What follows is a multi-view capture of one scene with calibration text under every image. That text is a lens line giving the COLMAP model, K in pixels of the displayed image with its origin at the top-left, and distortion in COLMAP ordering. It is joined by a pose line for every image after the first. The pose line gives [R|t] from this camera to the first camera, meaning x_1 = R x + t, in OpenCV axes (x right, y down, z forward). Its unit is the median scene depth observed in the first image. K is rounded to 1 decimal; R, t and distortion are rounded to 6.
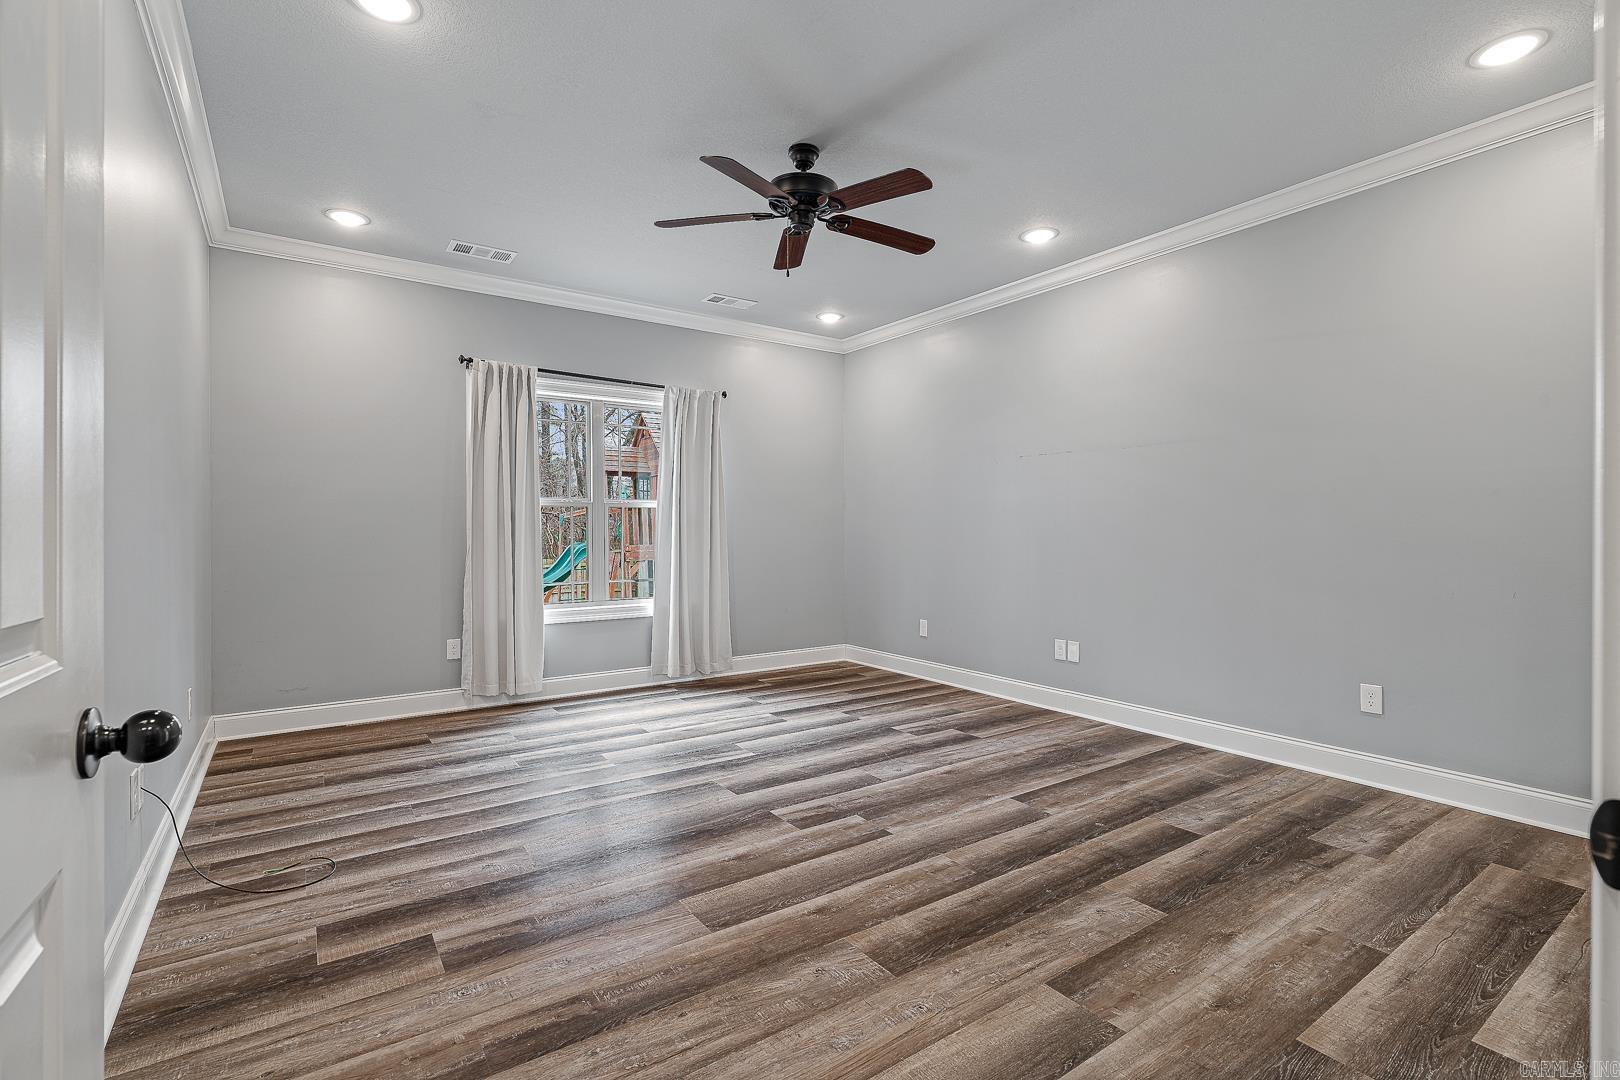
lens RADIAL K [[750.2, 0, 817.2], [0, 750.2, 535.5], [0, 0, 1]] dist [-0.003409, 0.000910]
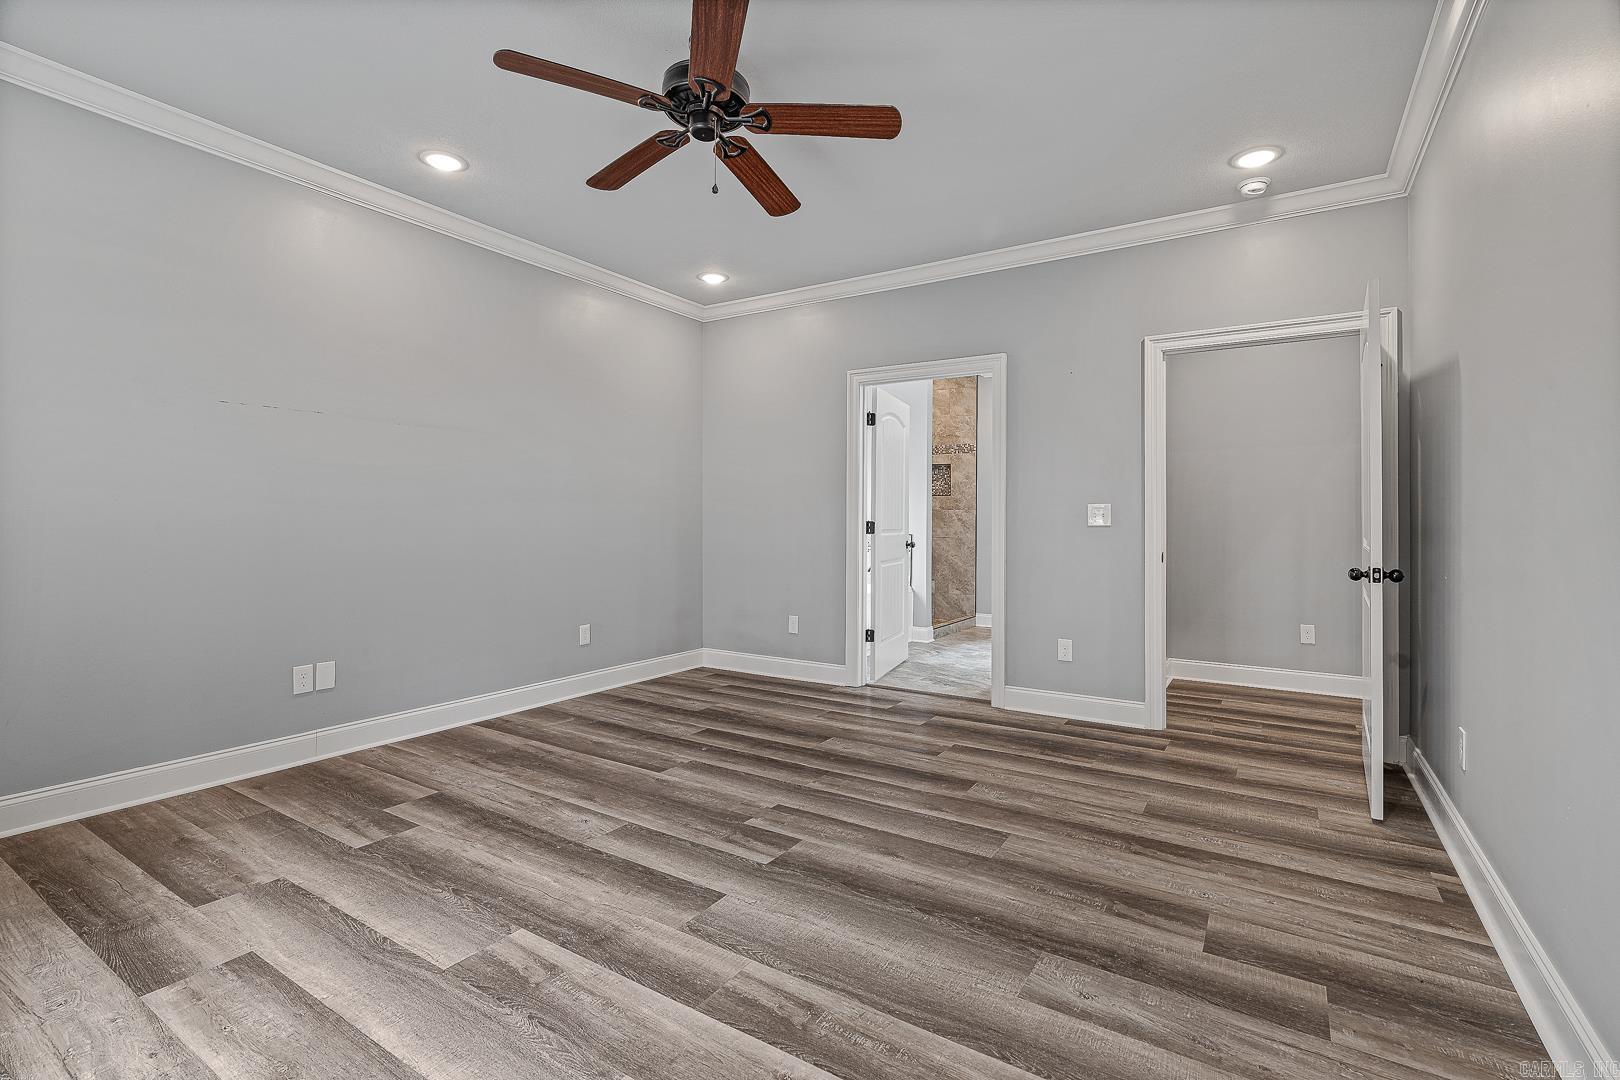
lens RADIAL K [[750.2, 0, 808.2], [0, 750.2, 525.4], [0, 0, 1]] dist [-0.003409, 0.000910]
pose [[-0.392110, -0.008096, 0.919883, -0.913443], [-0.000294, 0.999962, 0.008675, -0.006954], [-0.919918, 0.003131, -0.392097, 1.410446]]
